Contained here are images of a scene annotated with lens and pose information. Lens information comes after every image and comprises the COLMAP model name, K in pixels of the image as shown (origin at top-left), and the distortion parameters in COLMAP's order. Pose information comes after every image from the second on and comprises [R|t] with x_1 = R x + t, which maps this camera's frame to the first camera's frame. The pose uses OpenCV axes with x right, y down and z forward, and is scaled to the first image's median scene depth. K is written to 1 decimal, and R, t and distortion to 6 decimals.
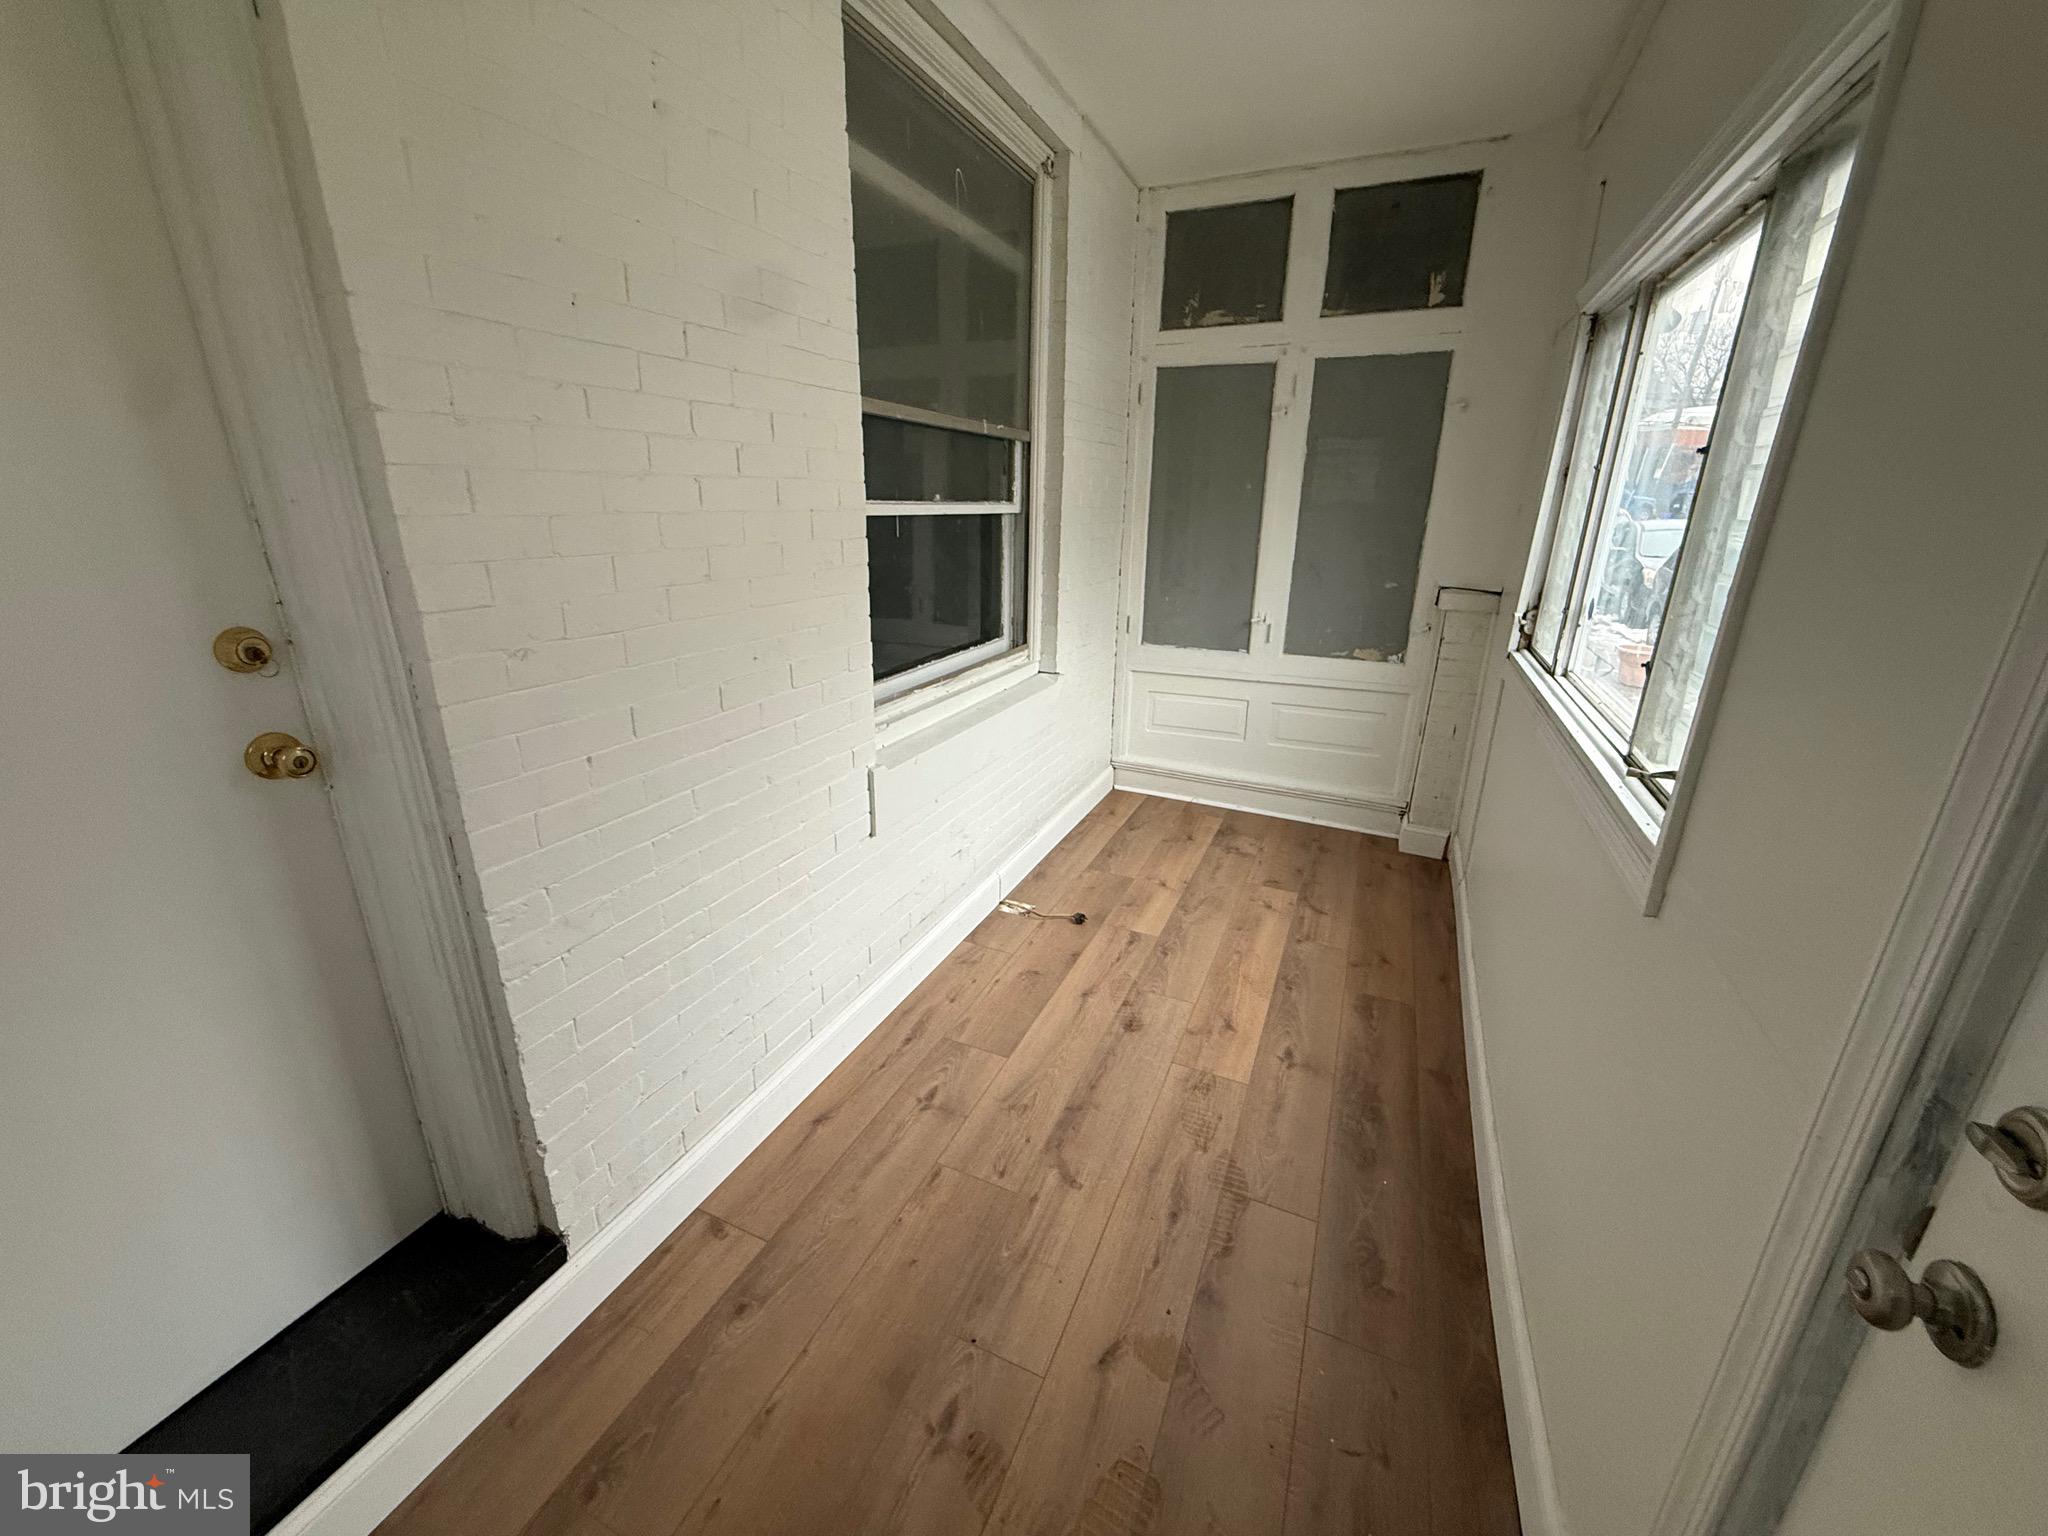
lens RADIAL K [[811.5, 0, 1017.9], [0, 811.5, 761.5], [0, 0, 1]] dist [-0.002017, -0.000156]
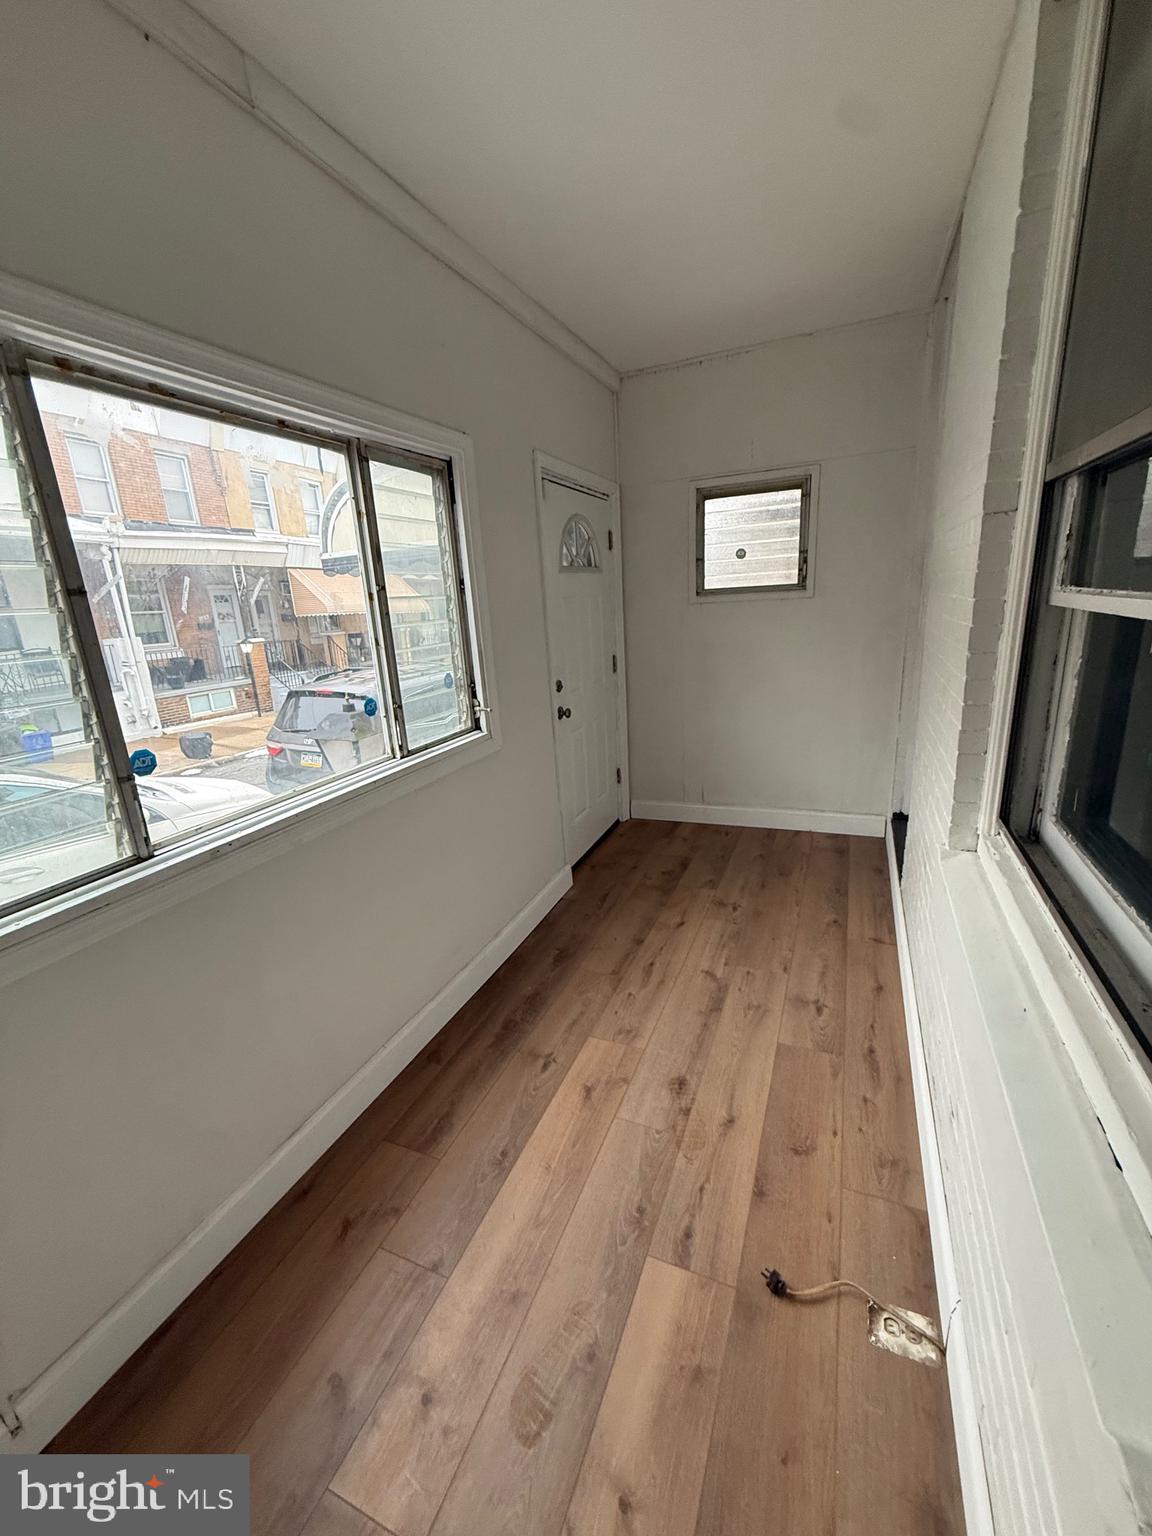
lens RADIAL K [[608.6, 0, 576.0], [0, 608.6, 768.0], [0, 0, 1]] dist [-0.002017, -0.000156]
pose [[-0.998811, 0.048466, 0.005322, 0.261377], [0.043193, 0.828894, 0.557735, -0.491872], [0.022620, 0.557302, -0.830002, 1.482811]]
